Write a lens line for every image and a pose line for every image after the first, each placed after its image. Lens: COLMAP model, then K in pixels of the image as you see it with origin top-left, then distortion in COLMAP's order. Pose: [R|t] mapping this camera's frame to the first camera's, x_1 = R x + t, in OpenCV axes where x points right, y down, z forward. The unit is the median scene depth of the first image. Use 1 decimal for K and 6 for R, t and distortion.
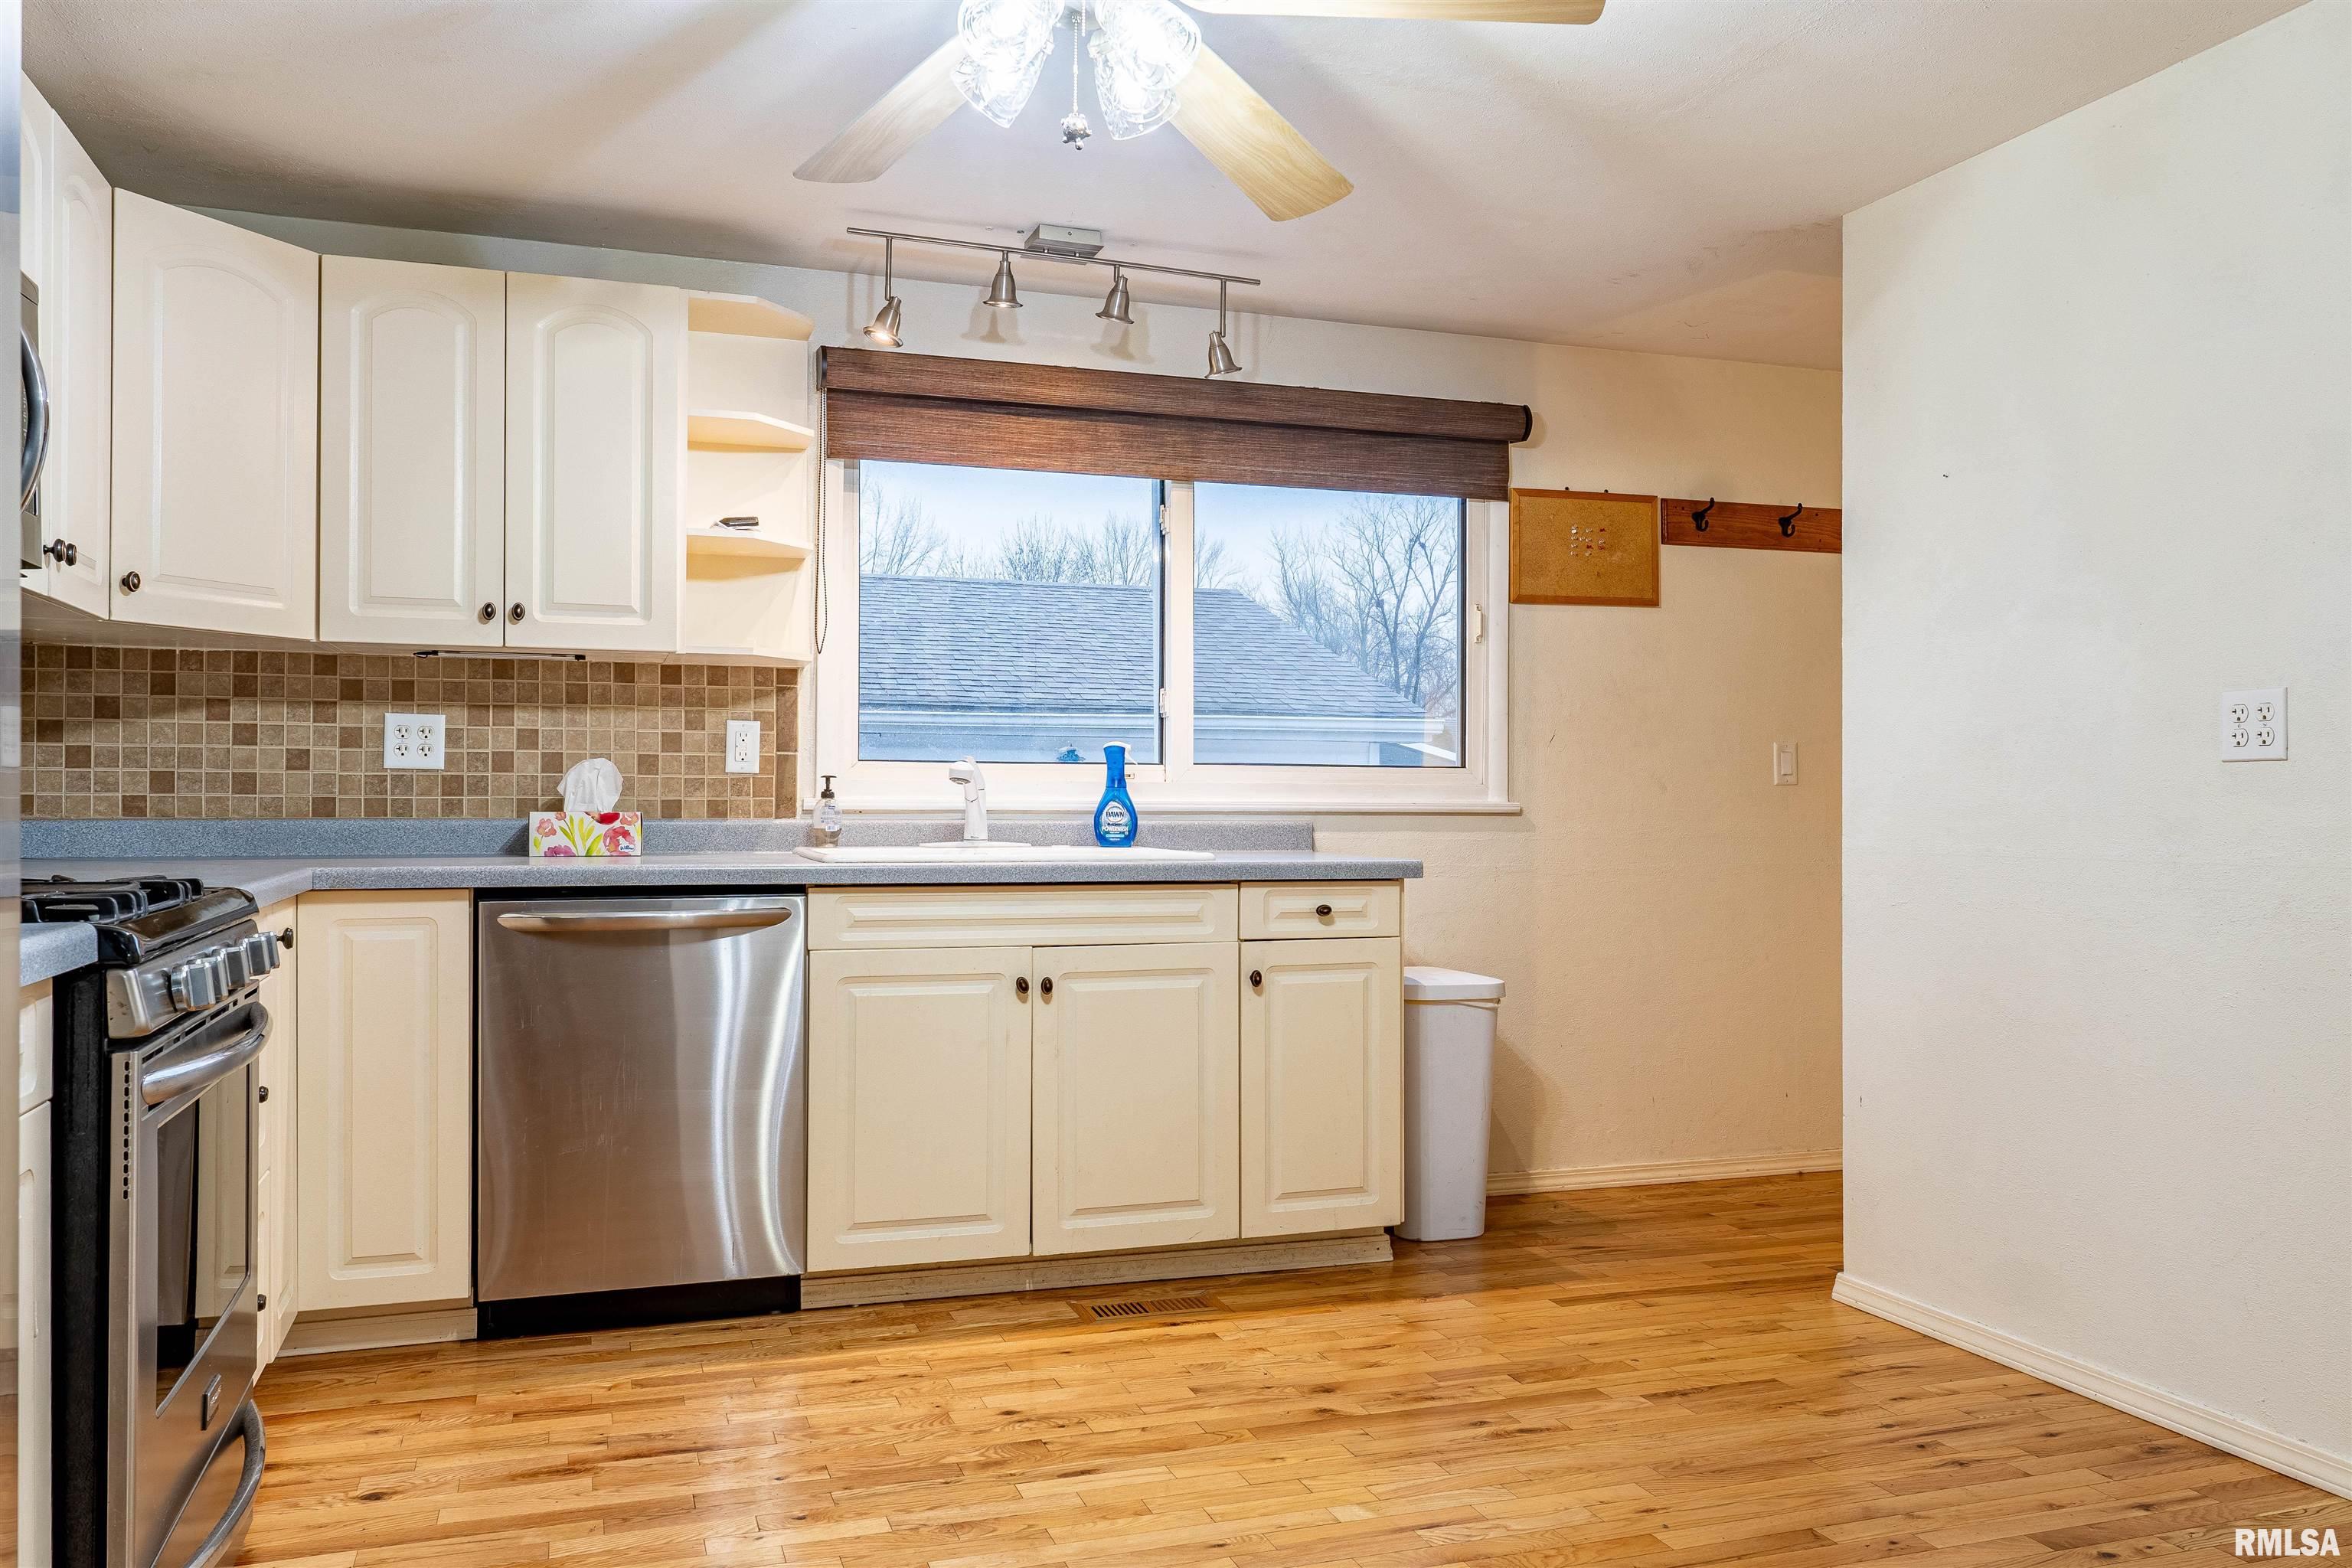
lens RADIAL K [[1767.2, 0, 1177.6], [0, 1767.2, 794.6], [0, 0, 1]] dist [0.001267, 0.006532]
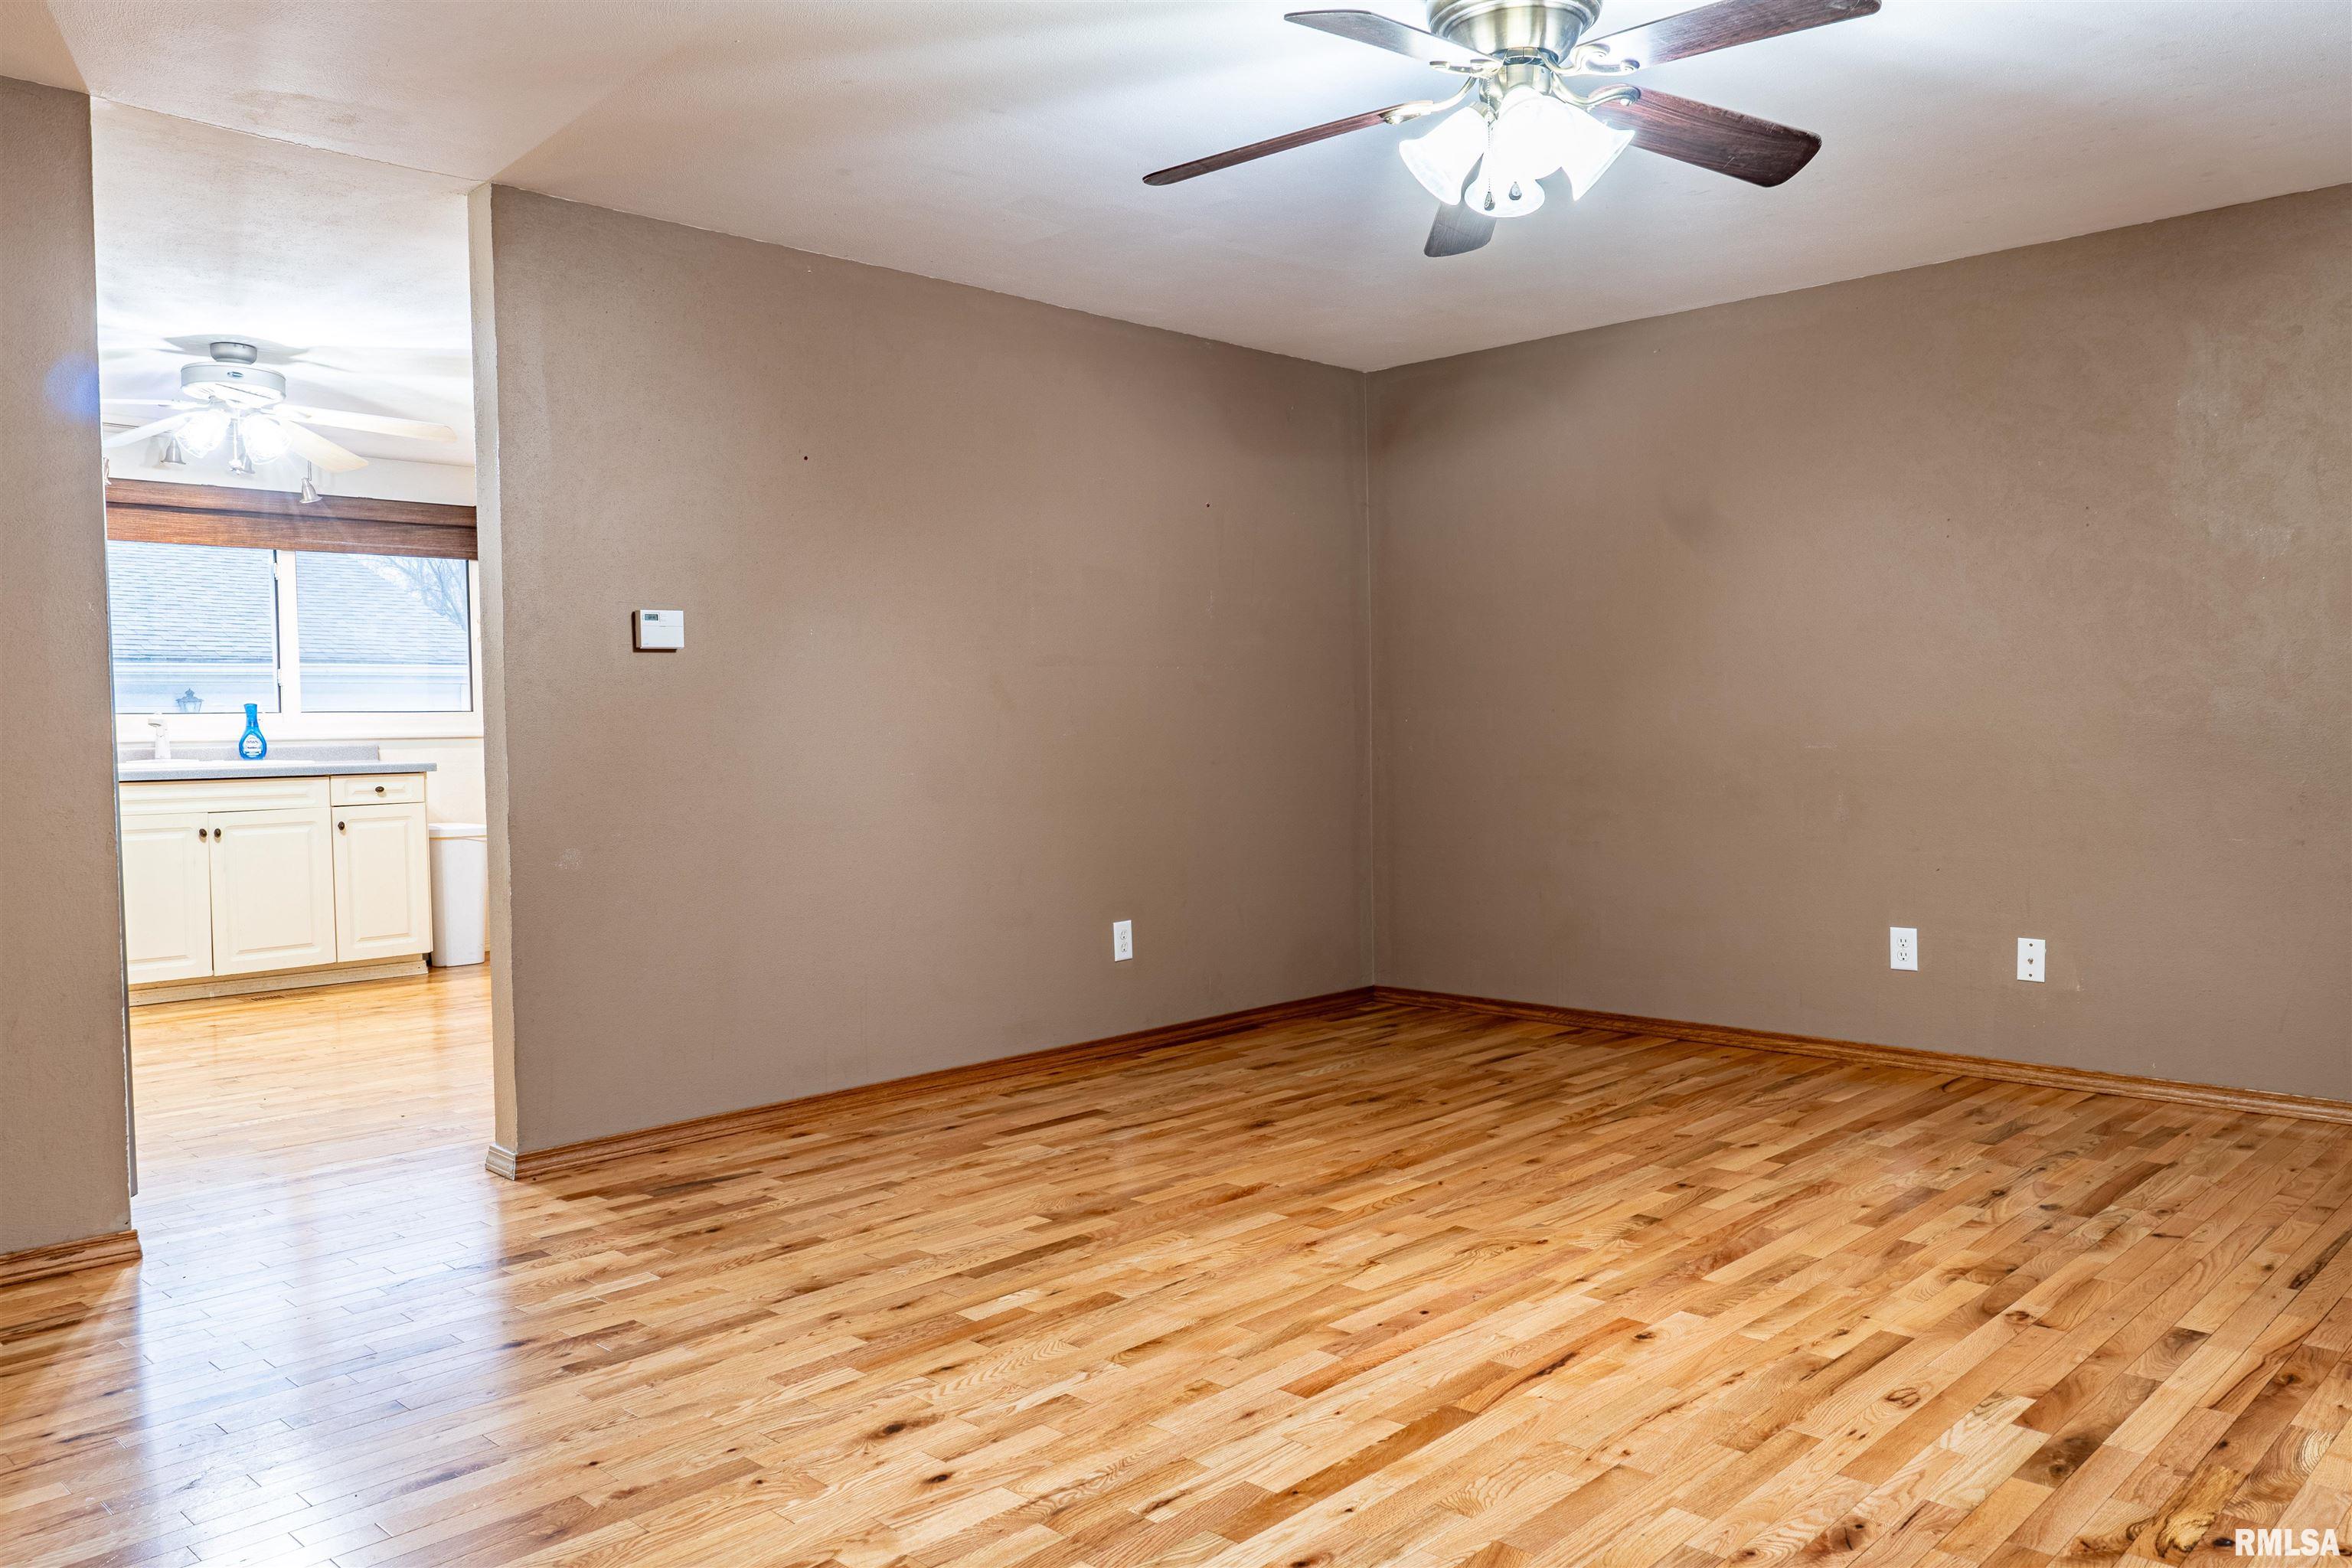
lens RADIAL K [[1767.2, 0, 1183.3], [0, 1767.2, 774.5], [0, 0, 1]] dist [0.001267, 0.006532]
pose [[0.892559, -0.033202, 0.449707, -0.000822], [0.018982, 0.999168, 0.036096, -0.002643], [-0.450532, -0.023681, 0.892446, -1.042385]]
